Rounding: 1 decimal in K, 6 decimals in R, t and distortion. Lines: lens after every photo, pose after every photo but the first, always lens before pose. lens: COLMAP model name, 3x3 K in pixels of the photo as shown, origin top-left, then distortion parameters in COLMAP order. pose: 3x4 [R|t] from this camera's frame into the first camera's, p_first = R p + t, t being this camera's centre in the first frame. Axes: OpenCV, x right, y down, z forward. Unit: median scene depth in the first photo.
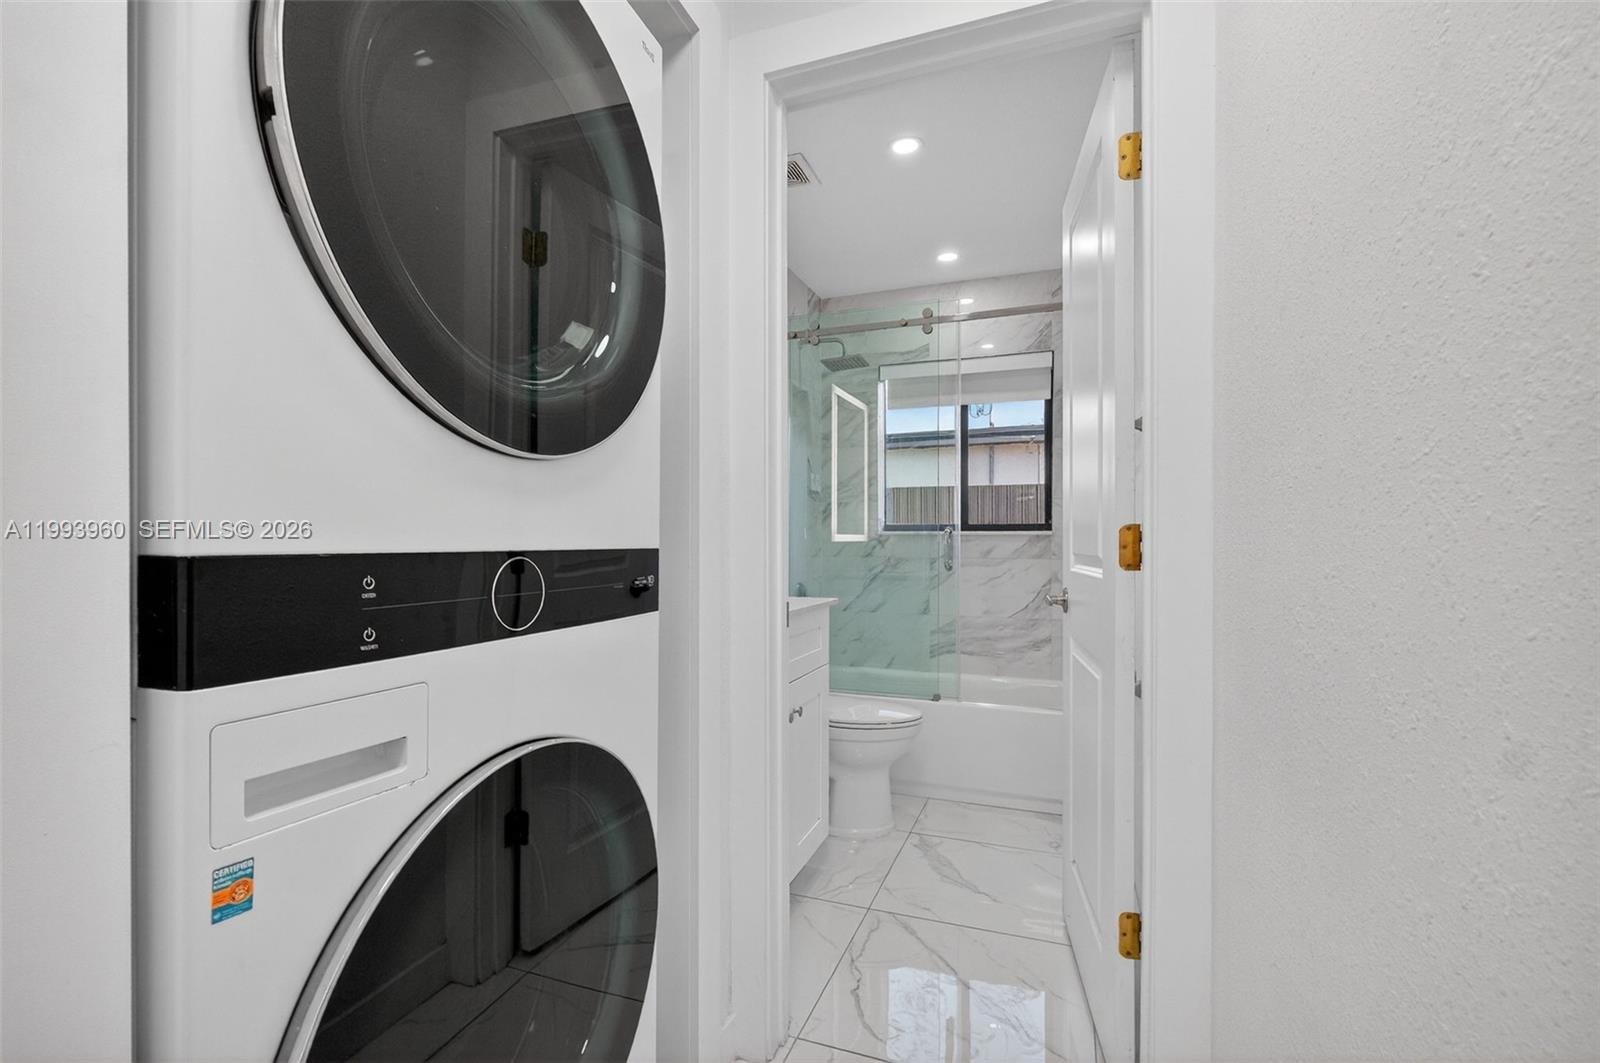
lens RADIAL K [[708.3, 0, 802.4], [0, 708.3, 511.6], [0, 0, 1]] dist [-0.001412, -0.000588]
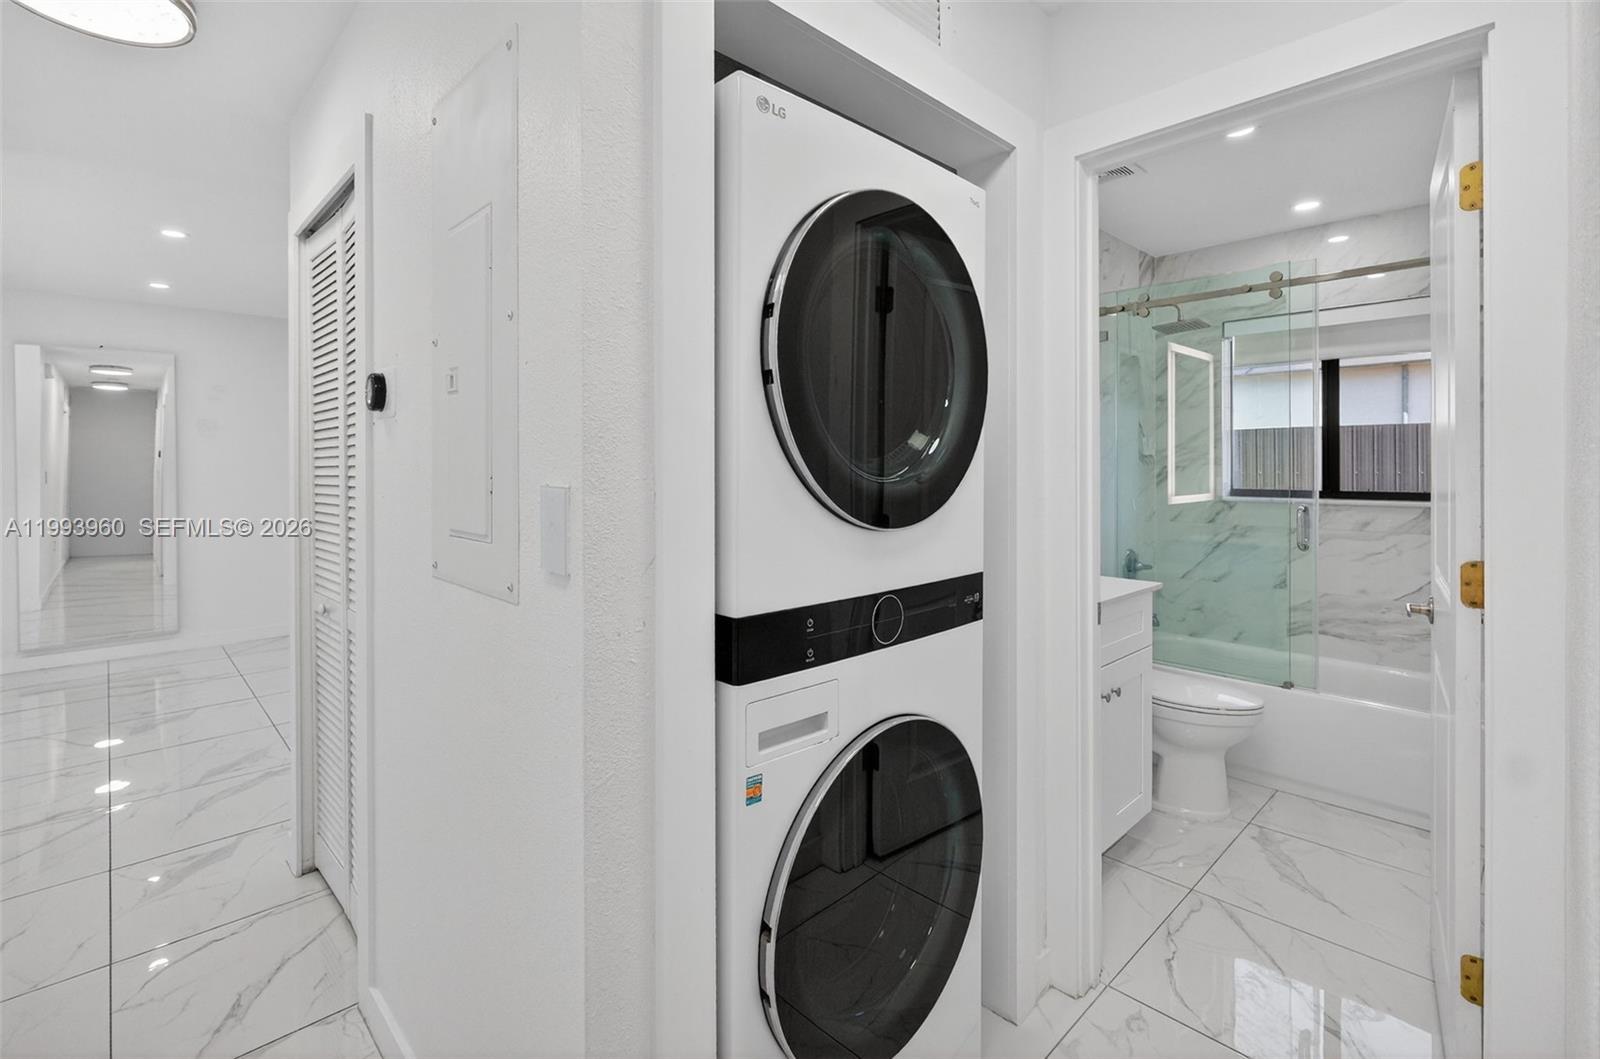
lens RADIAL K [[722.9, 0, 826.0], [0, 722.9, 468.7], [0, 0, 1]] dist [-0.001851, -0.000193]
pose [[0.913294, 0.007200, -0.407238, 0.032317], [0.007406, 0.999385, 0.034277, -0.084228], [0.407234, -0.034321, 0.912679, -0.142654]]
